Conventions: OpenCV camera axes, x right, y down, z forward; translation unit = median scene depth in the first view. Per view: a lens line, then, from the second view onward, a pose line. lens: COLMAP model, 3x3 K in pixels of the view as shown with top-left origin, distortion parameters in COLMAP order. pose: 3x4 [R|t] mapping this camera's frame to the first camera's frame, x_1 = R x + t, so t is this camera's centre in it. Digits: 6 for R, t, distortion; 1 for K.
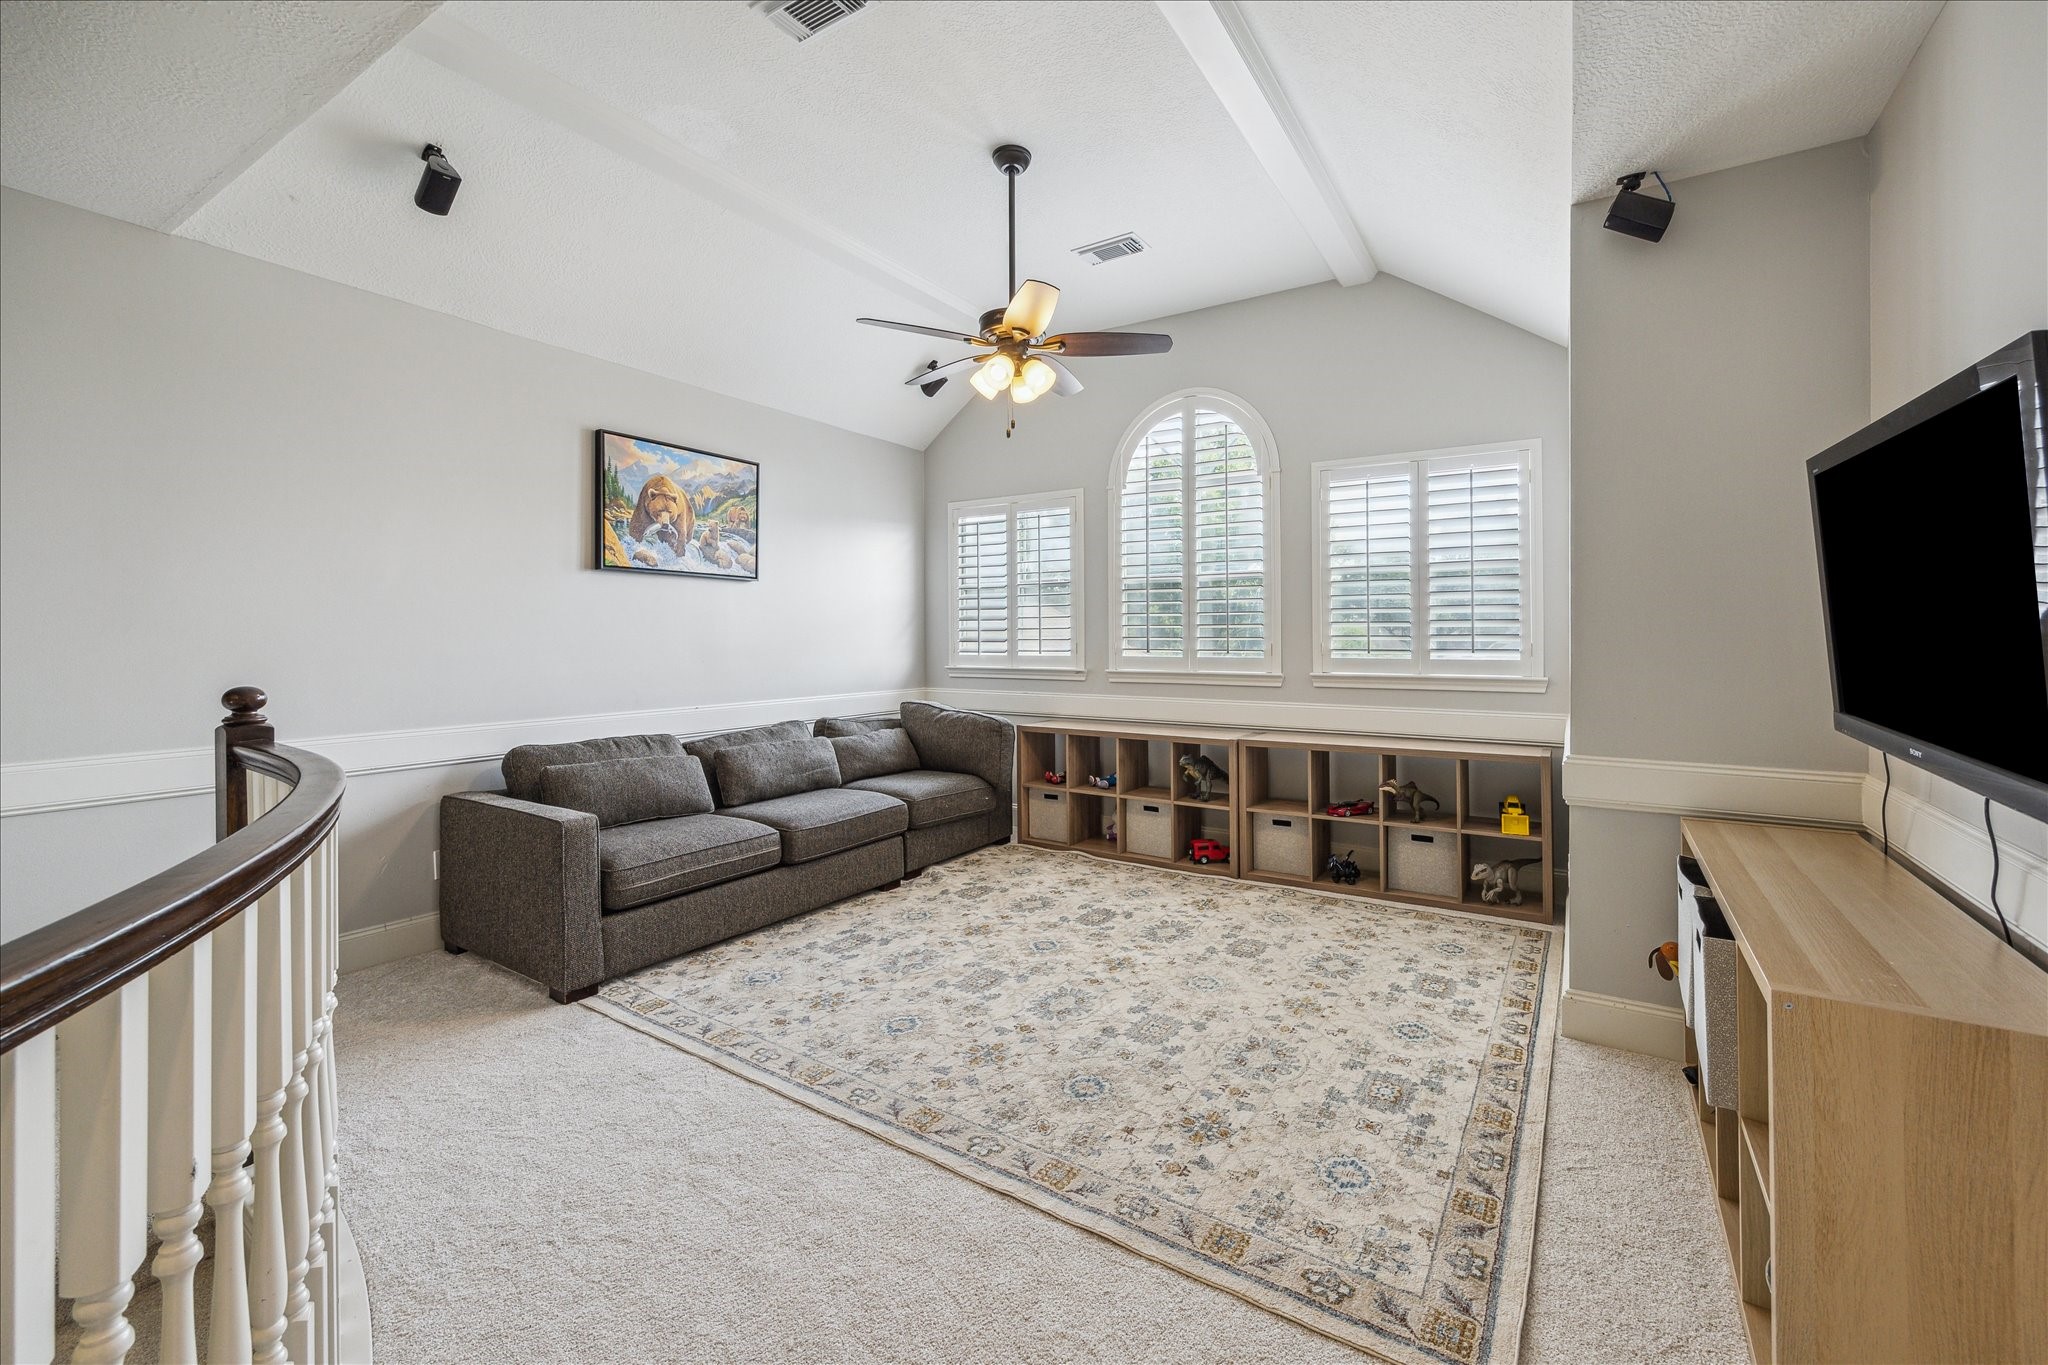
lens RADIAL K [[877.1, 0, 1015.2], [0, 877.1, 631.9], [0, 0, 1]] dist [-0.005204, -0.000218]
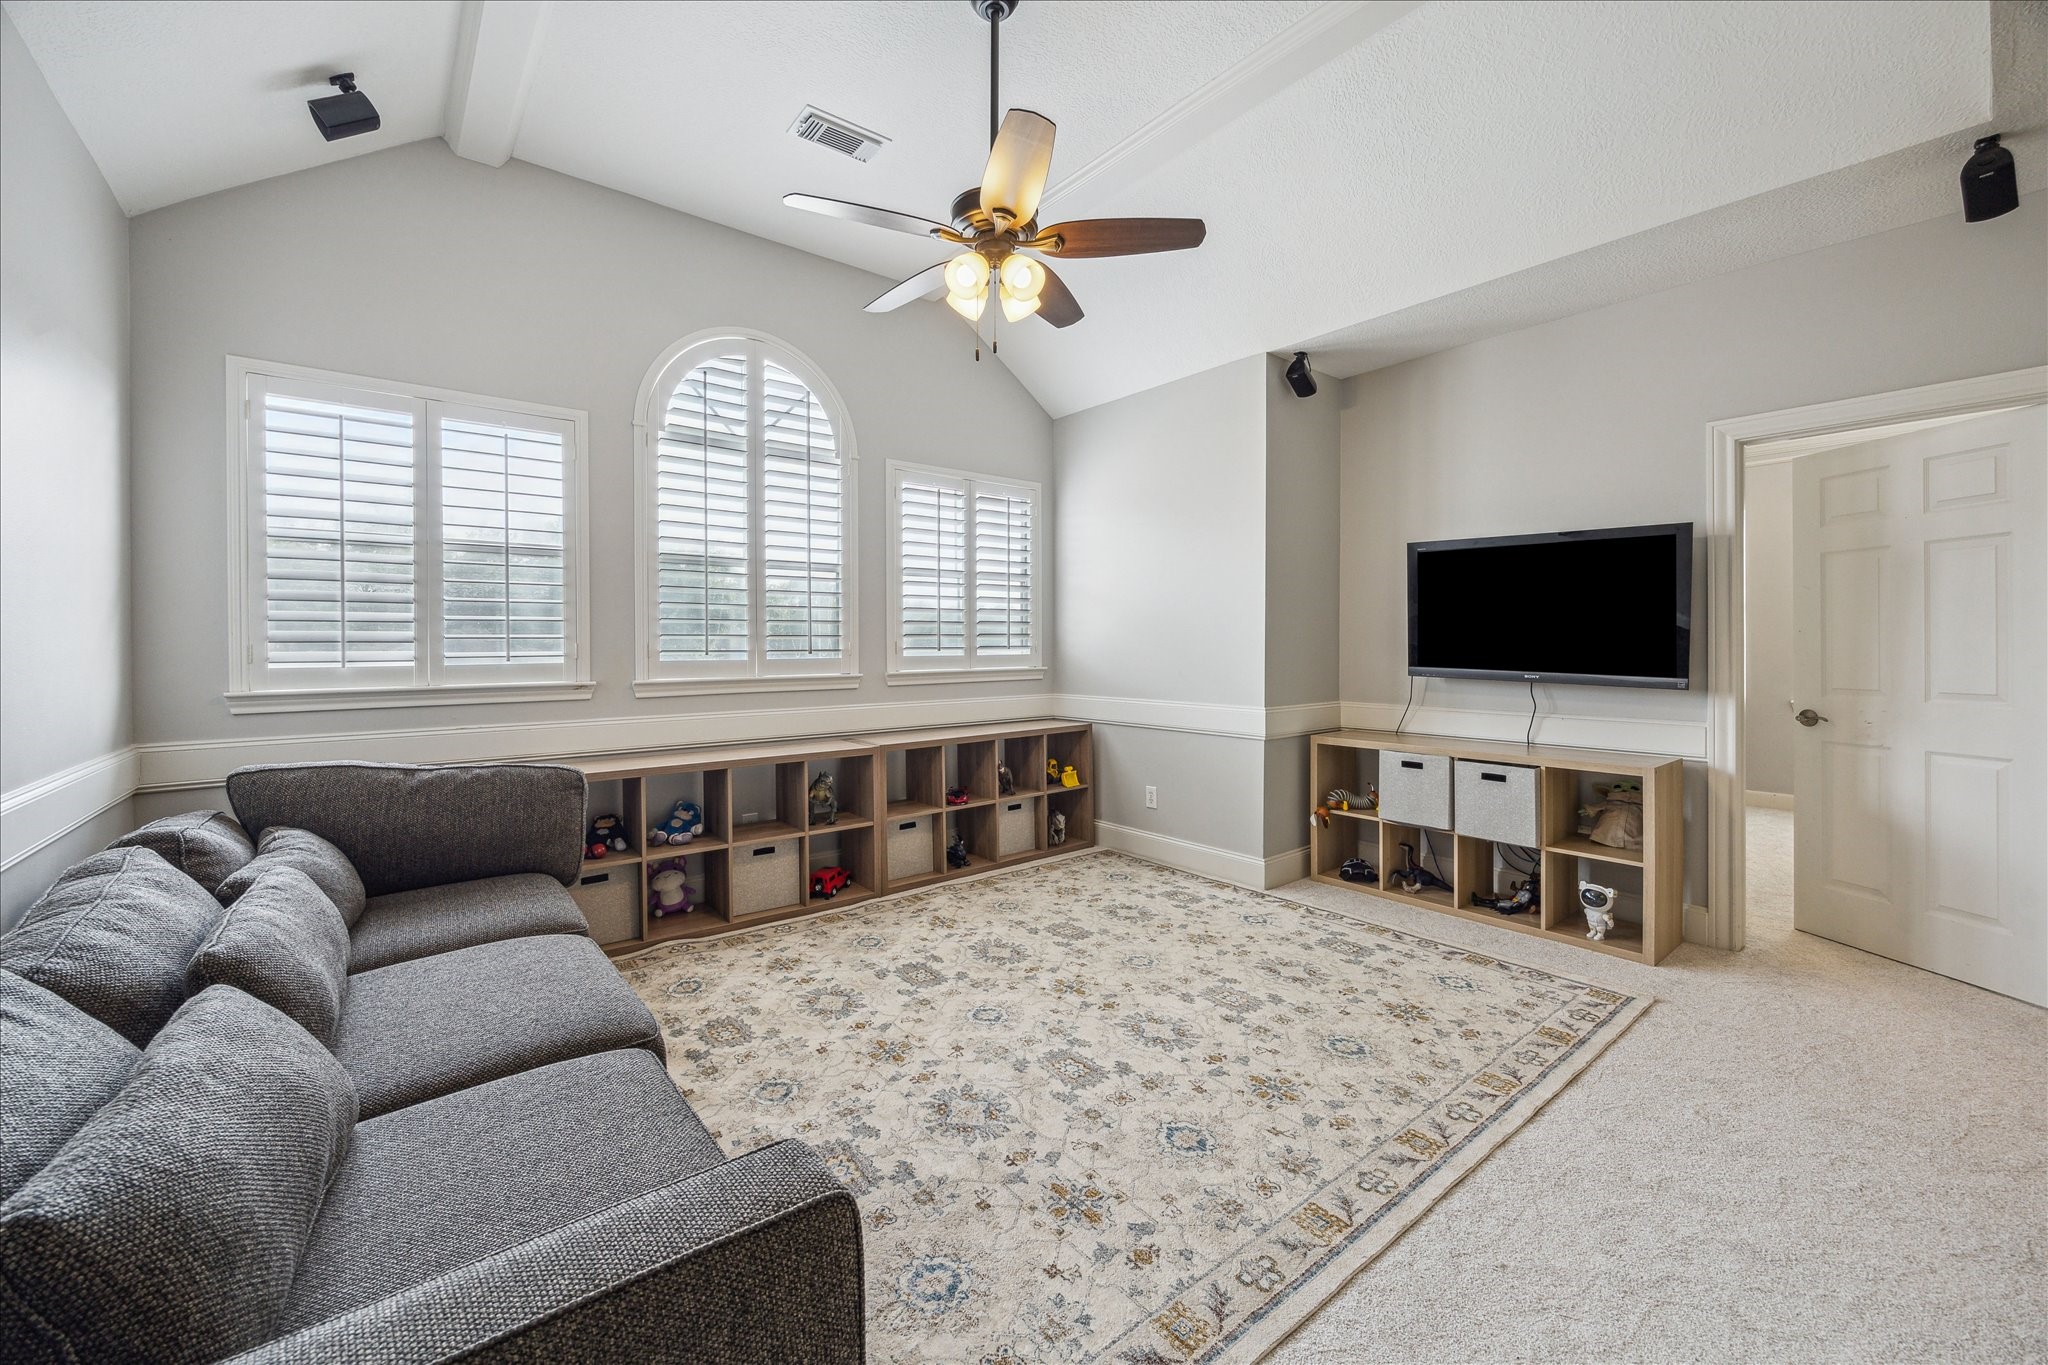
lens RADIAL K [[826.6, 0, 1076.4], [0, 826.6, 650.0], [0, 0, 1]] dist [-0.000460, -0.000282]
pose [[0.258021, -0.005669, 0.966123, -0.724687], [0.001768, 0.999984, 0.005396, 0.024765], [-0.966138, 0.000316, 0.258027, 0.791484]]
